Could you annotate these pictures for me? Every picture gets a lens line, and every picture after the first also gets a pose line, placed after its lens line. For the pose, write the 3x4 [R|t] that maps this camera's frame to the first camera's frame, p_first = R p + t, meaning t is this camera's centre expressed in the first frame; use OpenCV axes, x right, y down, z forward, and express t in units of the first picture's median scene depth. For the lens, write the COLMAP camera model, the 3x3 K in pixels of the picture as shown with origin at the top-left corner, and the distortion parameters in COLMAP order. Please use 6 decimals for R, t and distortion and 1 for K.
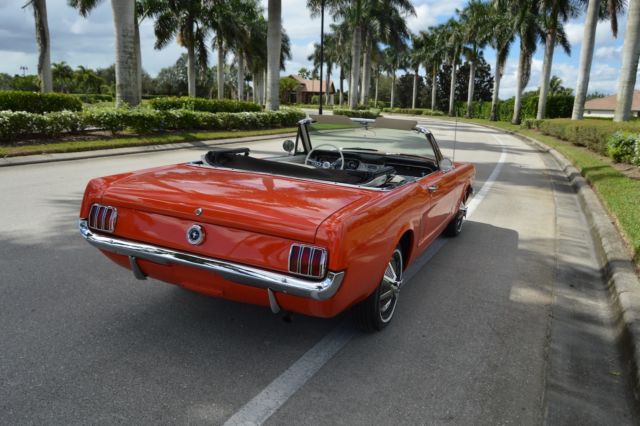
lens RADIAL K [[510.7, 0, 320.0], [0, 510.7, 213.0], [0, 0, 1]] dist [-0.015136, -0.009003]
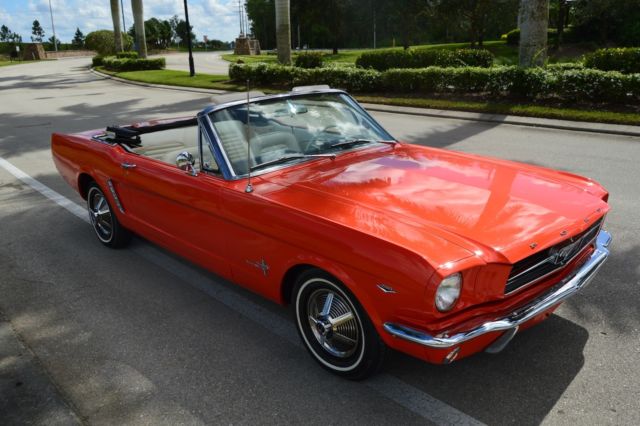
lens RADIAL K [[569.5, 0, 320.0], [0, 569.5, 213.0], [0, 0, 1]] dist [0.001130, 0.000118]
pose [[-0.400947, 0.228666, -0.887104, 0.289537], [-0.183876, 0.928553, 0.322457, -0.103490], [0.897458, 0.292405, -0.330255, 0.477563]]
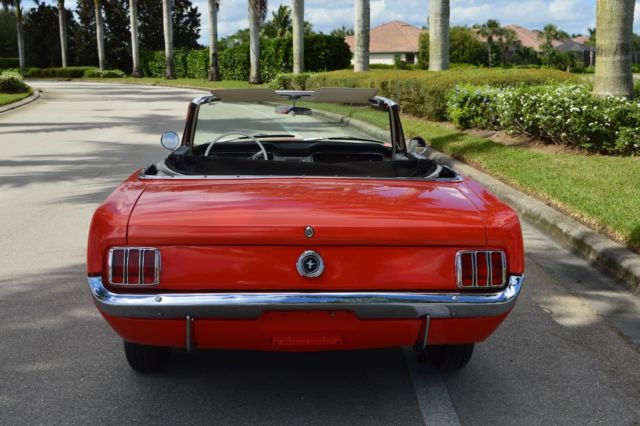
lens RADIAL K [[922.5, 0, 320.0], [0, 922.5, 213.0], [0, 0, 1]] dist [0.000147, -0.014190]
pose [[0.880386, -0.123823, 0.457809, -0.161289], [0.142461, 0.989781, -0.006254, -0.003636], [-0.452356, 0.070725, 0.889029, -0.033064]]
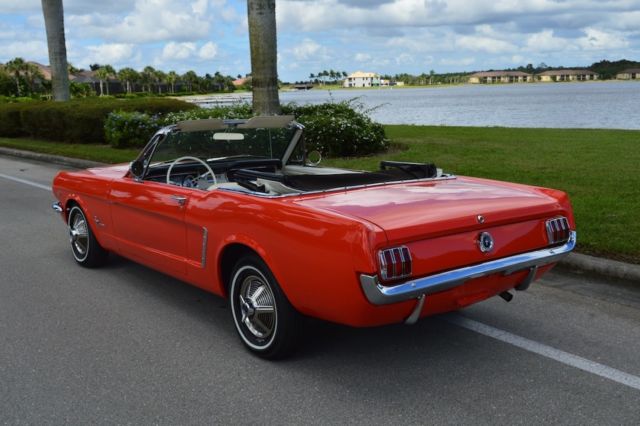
lens RADIAL K [[729.8, 0, 320.0], [0, 729.8, 213.0], [0, 0, 1]] dist [-0.006808, -0.008255]
pose [[0.436684, -0.208150, 0.875204, -0.319791], [0.229091, 0.966521, 0.115562, -0.049413], [-0.869957, 0.150037, 0.469749, 0.118732]]
